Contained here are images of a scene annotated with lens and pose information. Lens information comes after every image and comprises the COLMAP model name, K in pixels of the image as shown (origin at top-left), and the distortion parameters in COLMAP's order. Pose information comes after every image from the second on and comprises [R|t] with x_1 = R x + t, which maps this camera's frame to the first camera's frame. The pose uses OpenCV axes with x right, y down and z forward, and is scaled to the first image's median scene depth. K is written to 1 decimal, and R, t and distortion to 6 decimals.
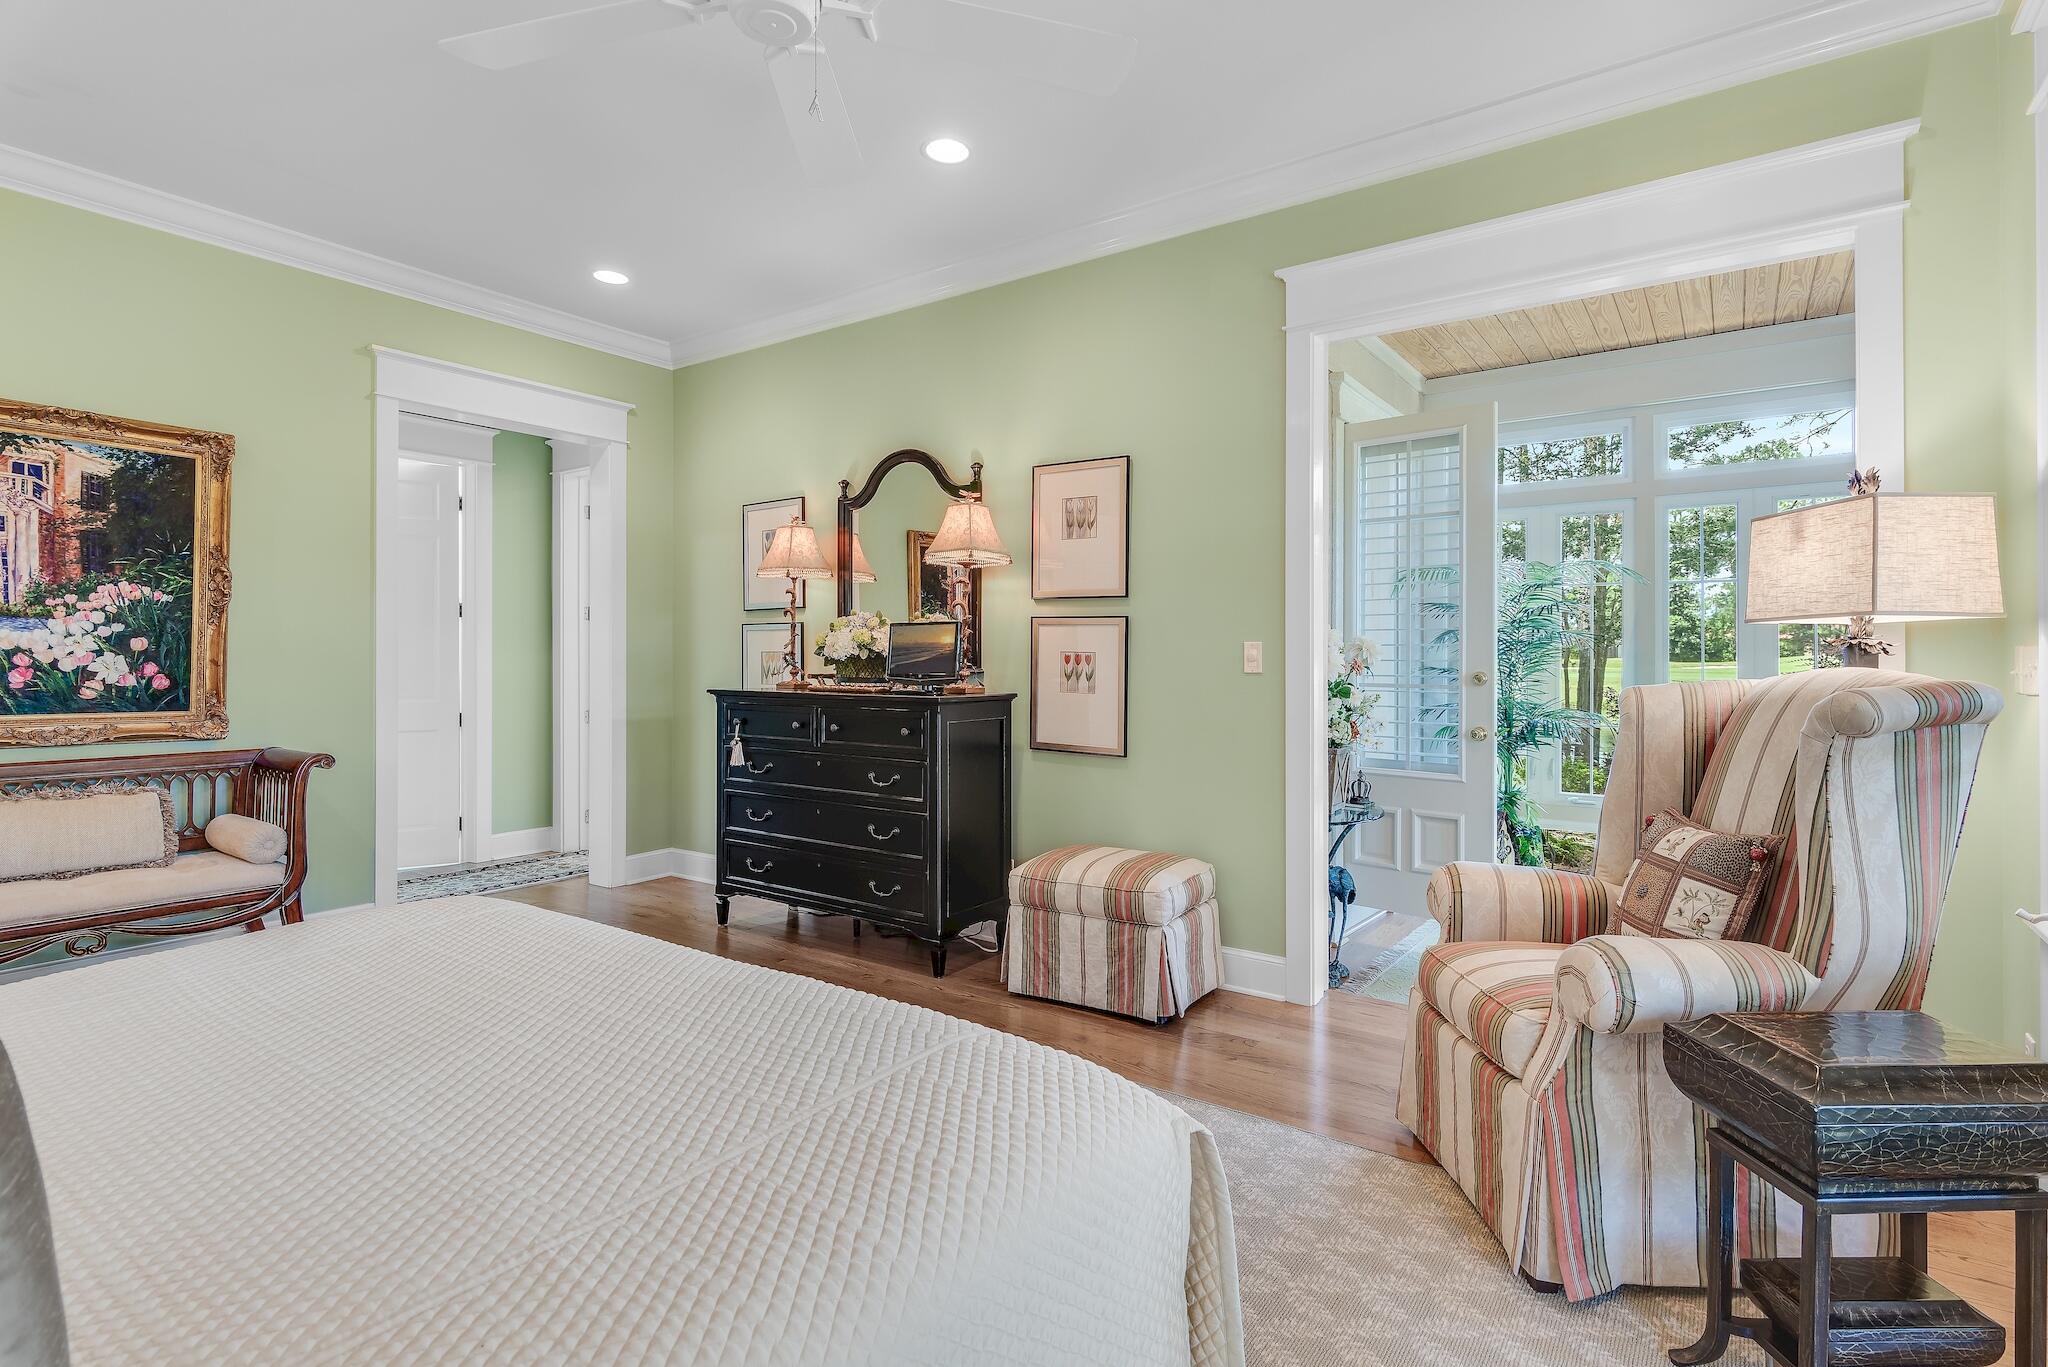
lens RADIAL K [[1001.6, 0, 1034.4], [0, 1001.6, 646.8], [0, 0, 1]] dist [0.000453, -0.000286]
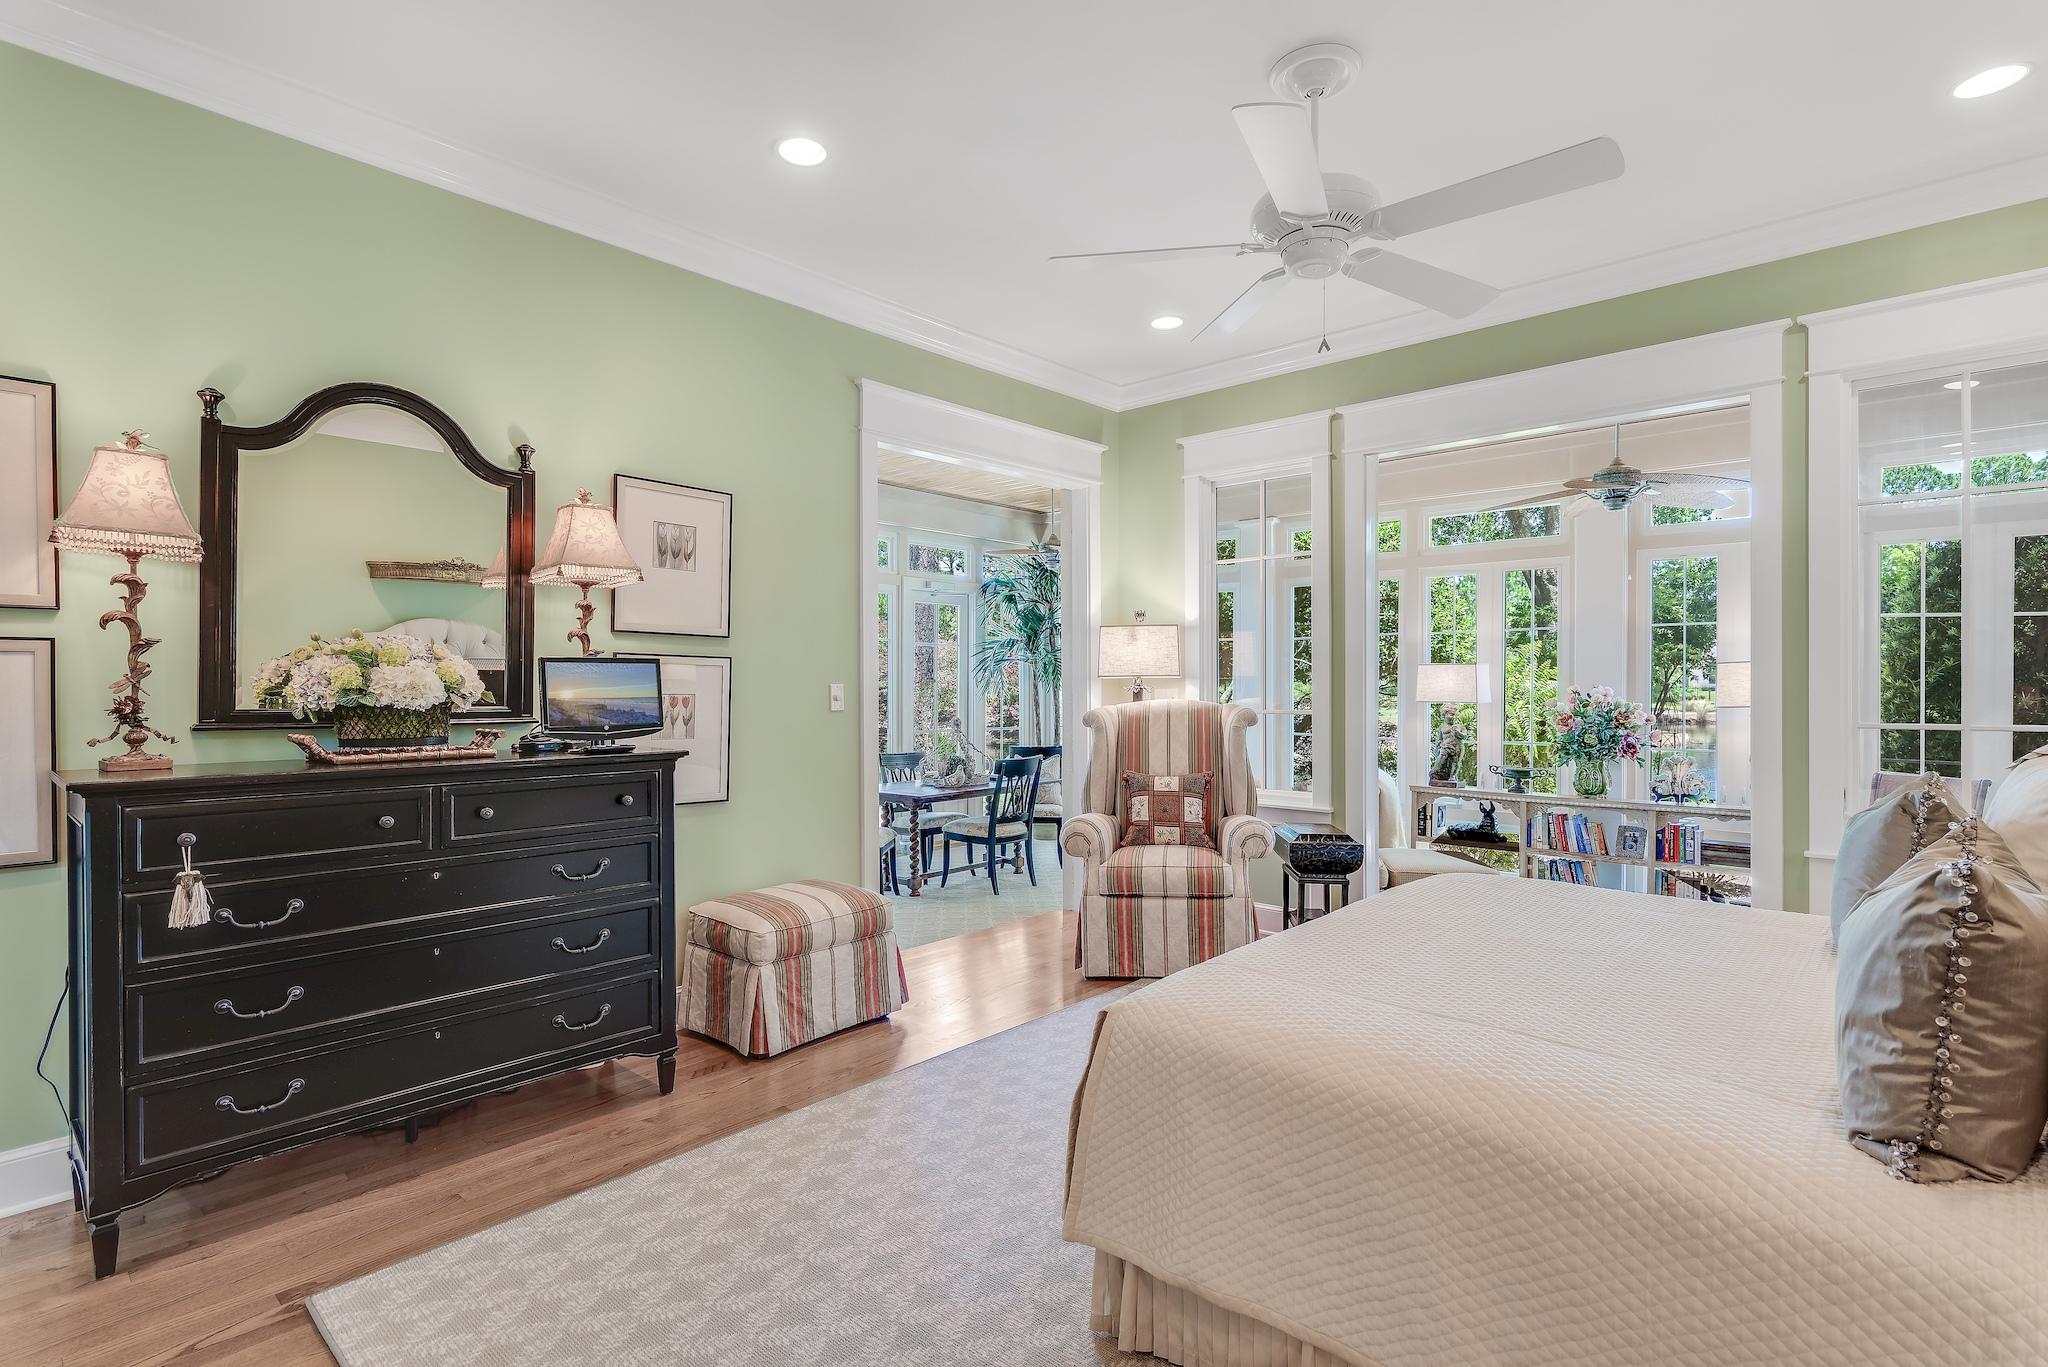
lens RADIAL K [[1001.6, 0, 1033.5], [0, 1001.6, 681.8], [0, 0, 1]] dist [0.000453, -0.000286]
pose [[0.115659, 0.004100, 0.993281, -0.835599], [0.000741, 0.999991, -0.004214, -0.001815], [-0.993289, 0.001224, 0.115655, 0.581591]]
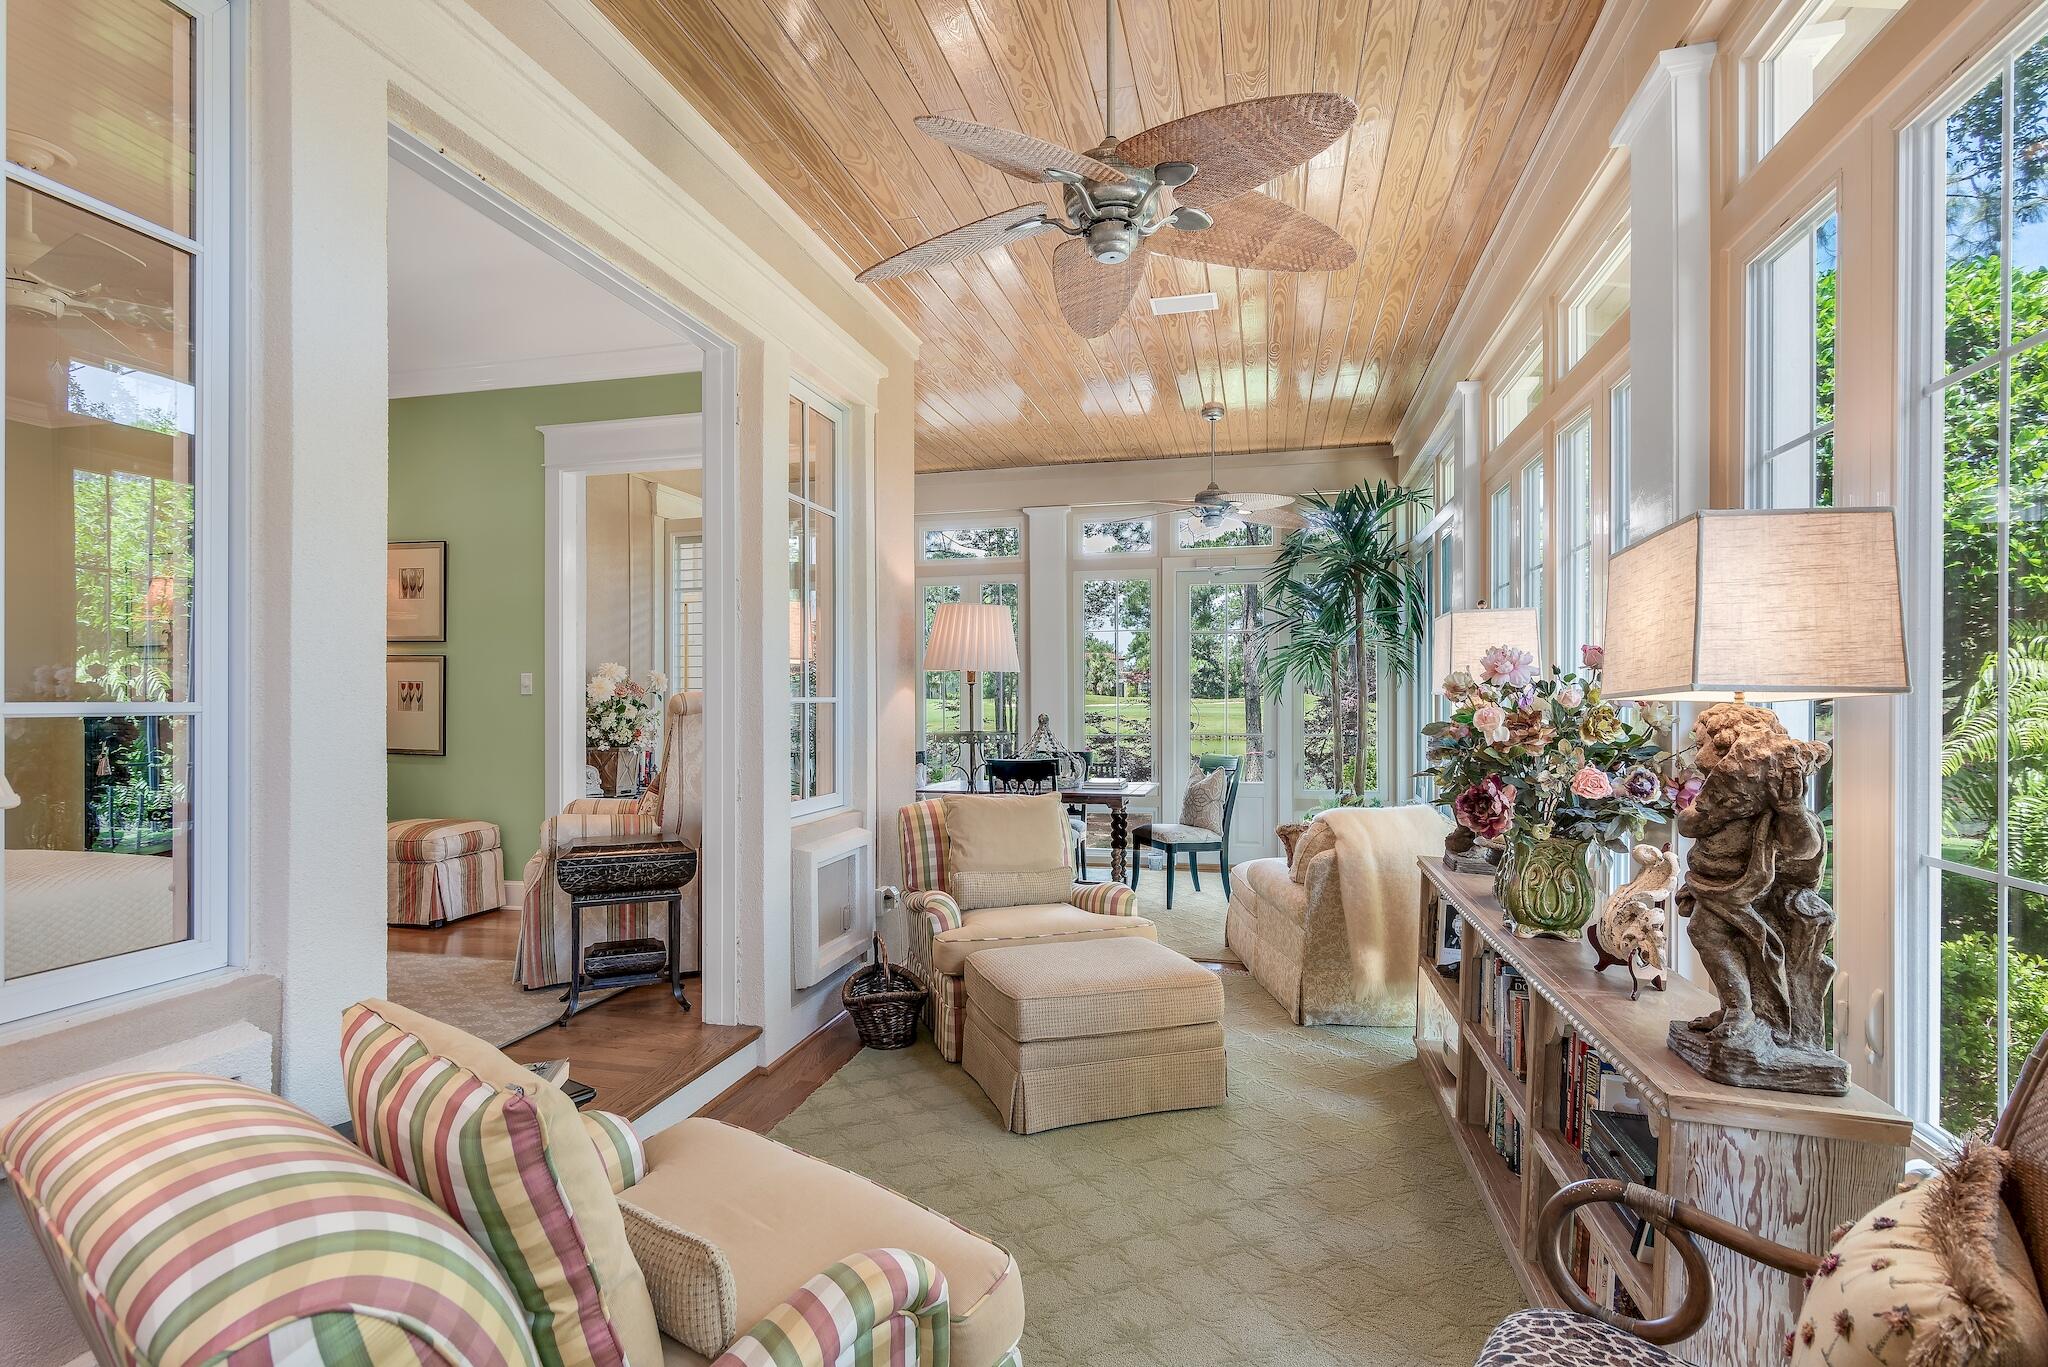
lens RADIAL K [[1001.6, 0, 1025.9], [0, 1001.6, 690.6], [0, 0, 1]] dist [0.000453, -0.000286]
pose [[0.931642, -0.001909, 0.363372, 0.336068], [0.000595, 0.999993, 0.003729, 0.013601], [-0.363377, -0.003258, 0.931637, -0.595048]]
